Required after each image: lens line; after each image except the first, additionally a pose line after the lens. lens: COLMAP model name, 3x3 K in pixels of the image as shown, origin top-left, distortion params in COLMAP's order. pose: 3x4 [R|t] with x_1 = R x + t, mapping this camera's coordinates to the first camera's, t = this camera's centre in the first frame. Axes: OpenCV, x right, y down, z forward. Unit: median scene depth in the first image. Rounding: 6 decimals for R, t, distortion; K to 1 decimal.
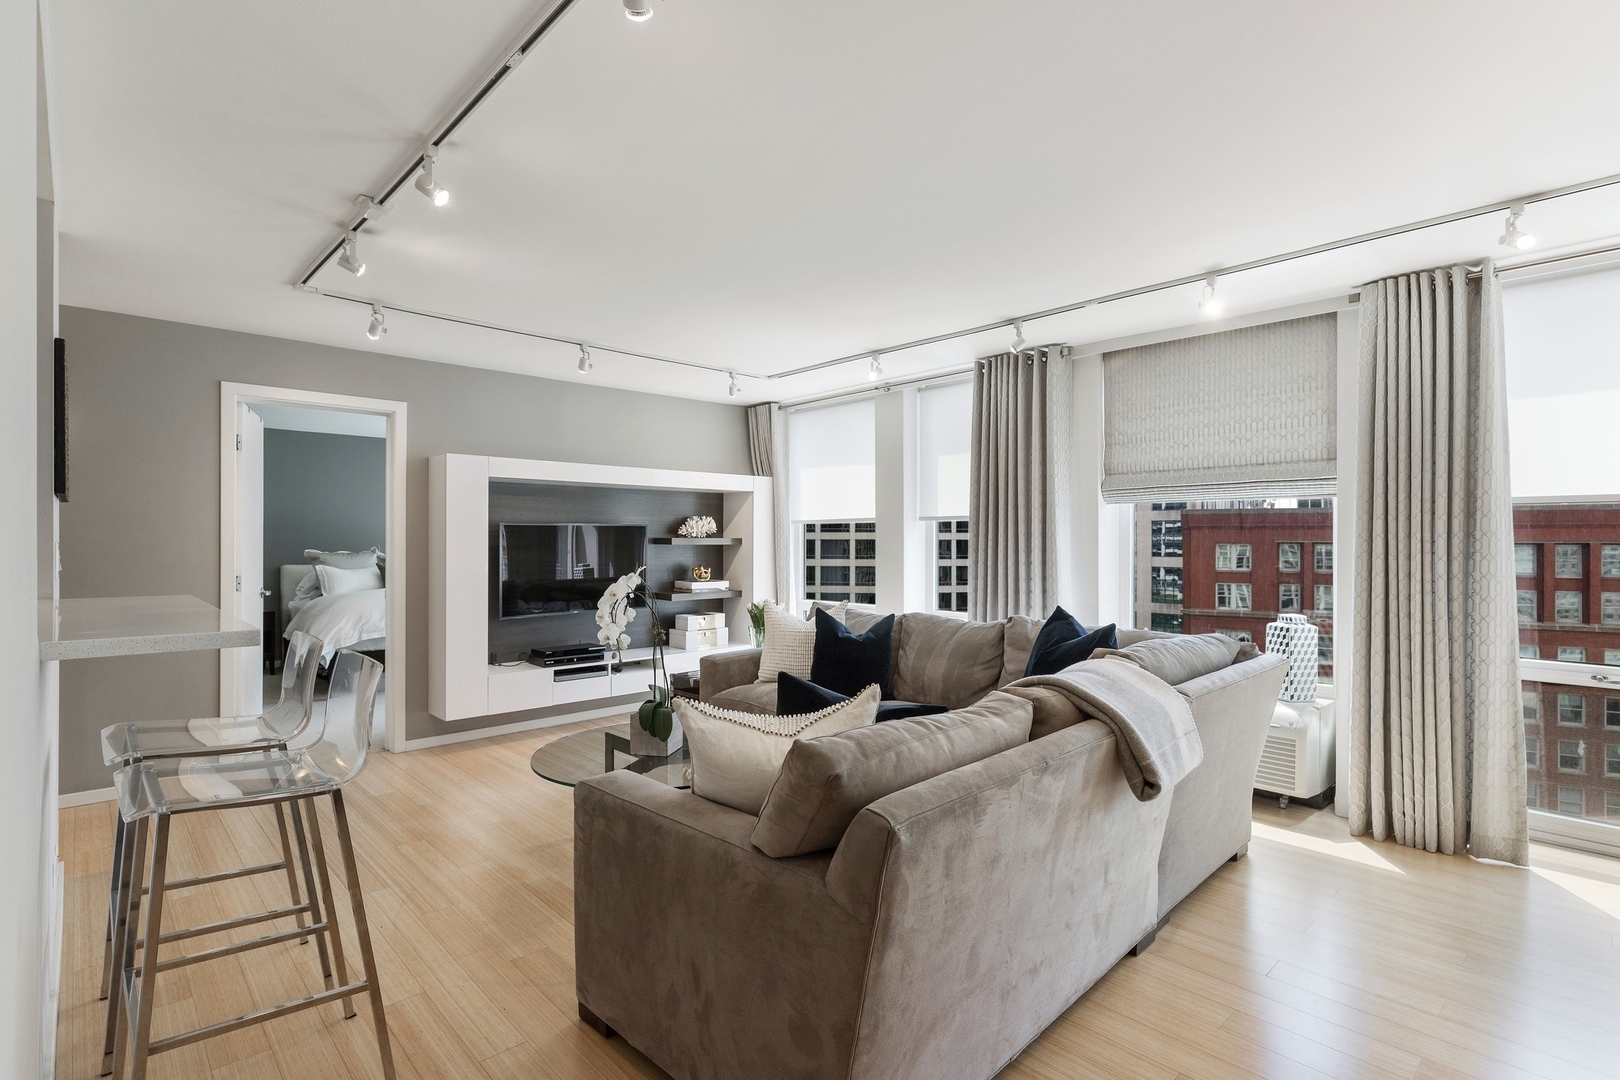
lens RADIAL K [[790.9, 0, 824.2], [0, 790.9, 538.7], [0, 0, 1]] dist [-0.001988, 0.000359]
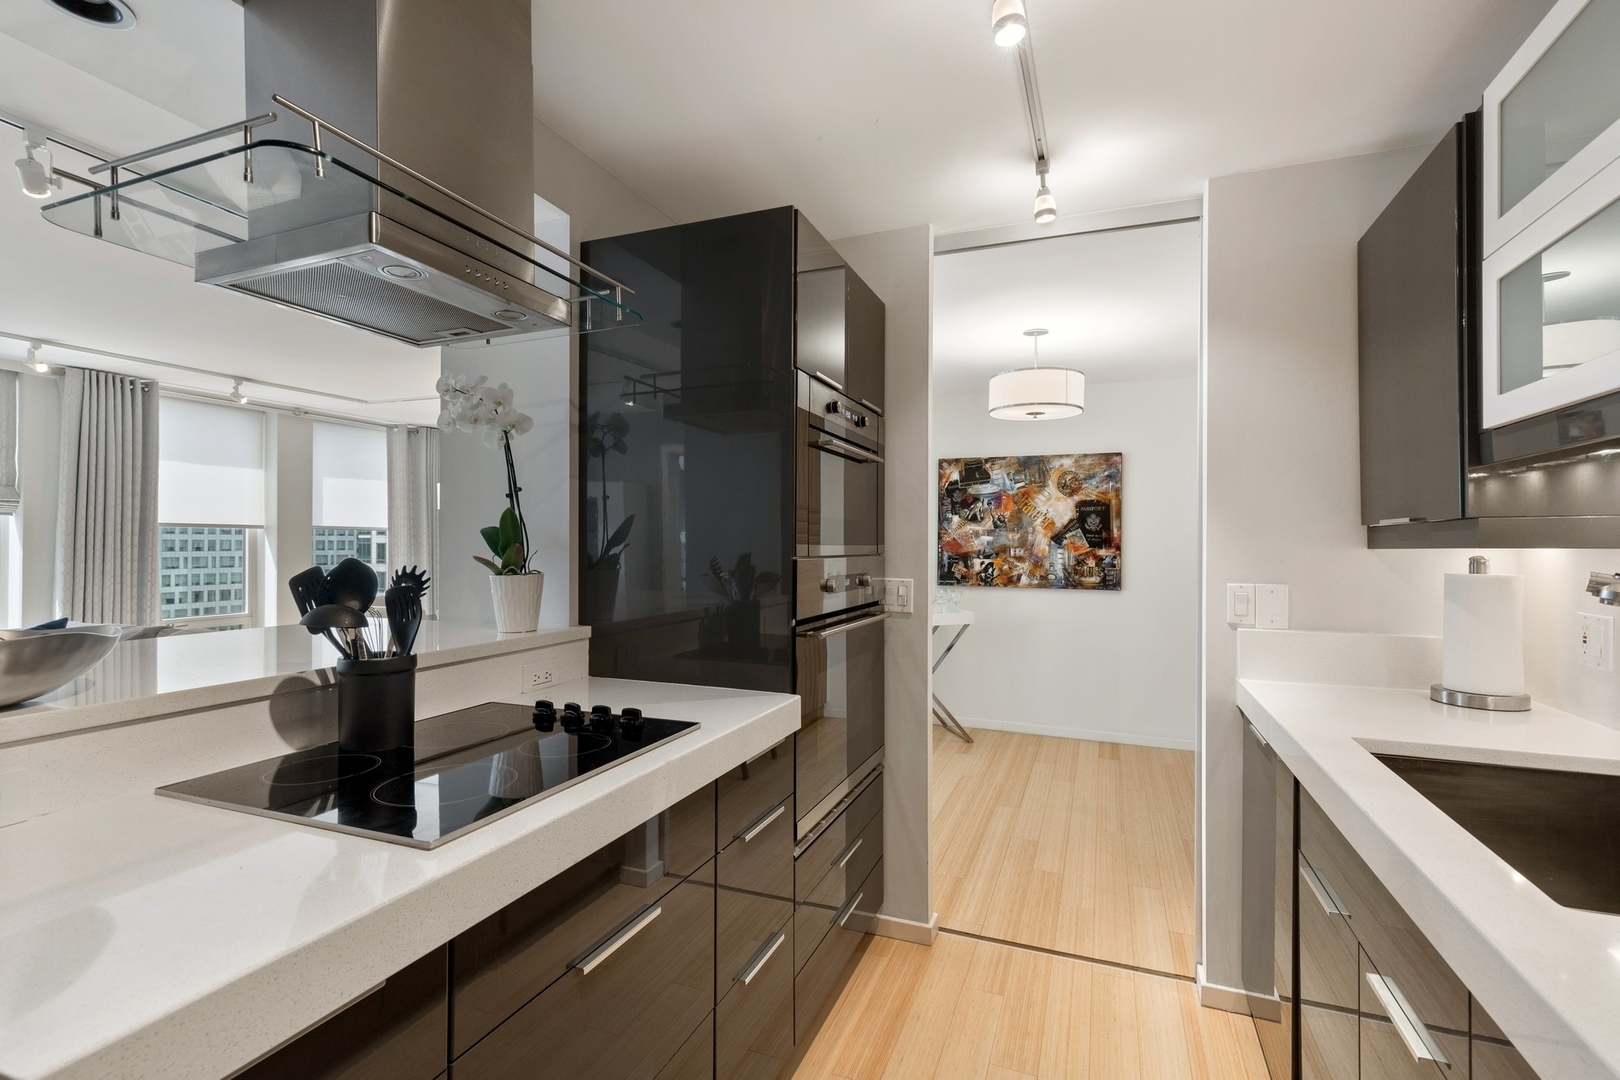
lens RADIAL K [[734.1, 0, 821.6], [0, 734.1, 539.8], [0, 0, 1]] dist [0.006938, -0.000271]
pose [[-0.420075, 0.001966, 0.907487, -0.808917], [-0.006169, 0.999968, -0.005022, -0.013017], [-0.907468, -0.007708, -0.420050, 0.258613]]
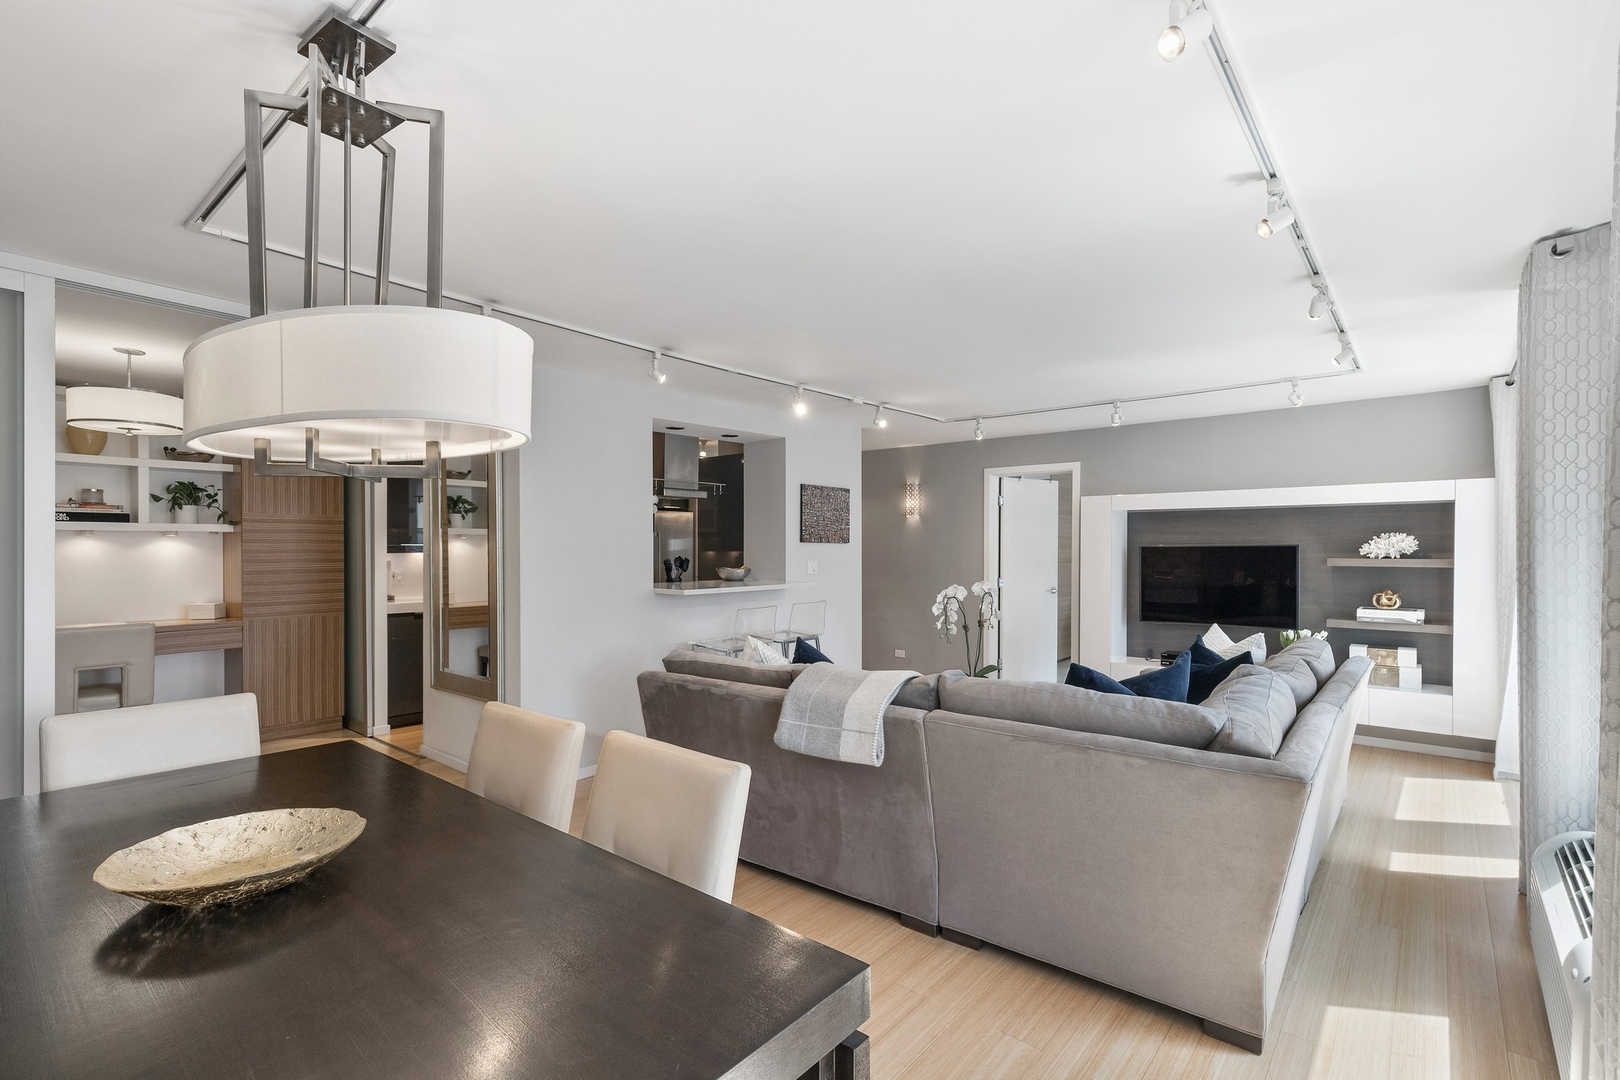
lens RADIAL K [[734.1, 0, 825.1], [0, 734.1, 553.8], [0, 0, 1]] dist [0.006938, -0.000271]
pose [[0.113173, 0.010212, -0.993523, 0.755031], [0.002478, 0.999941, 0.010560, -0.021347], [0.993572, -0.003657, 0.113141, 0.399217]]
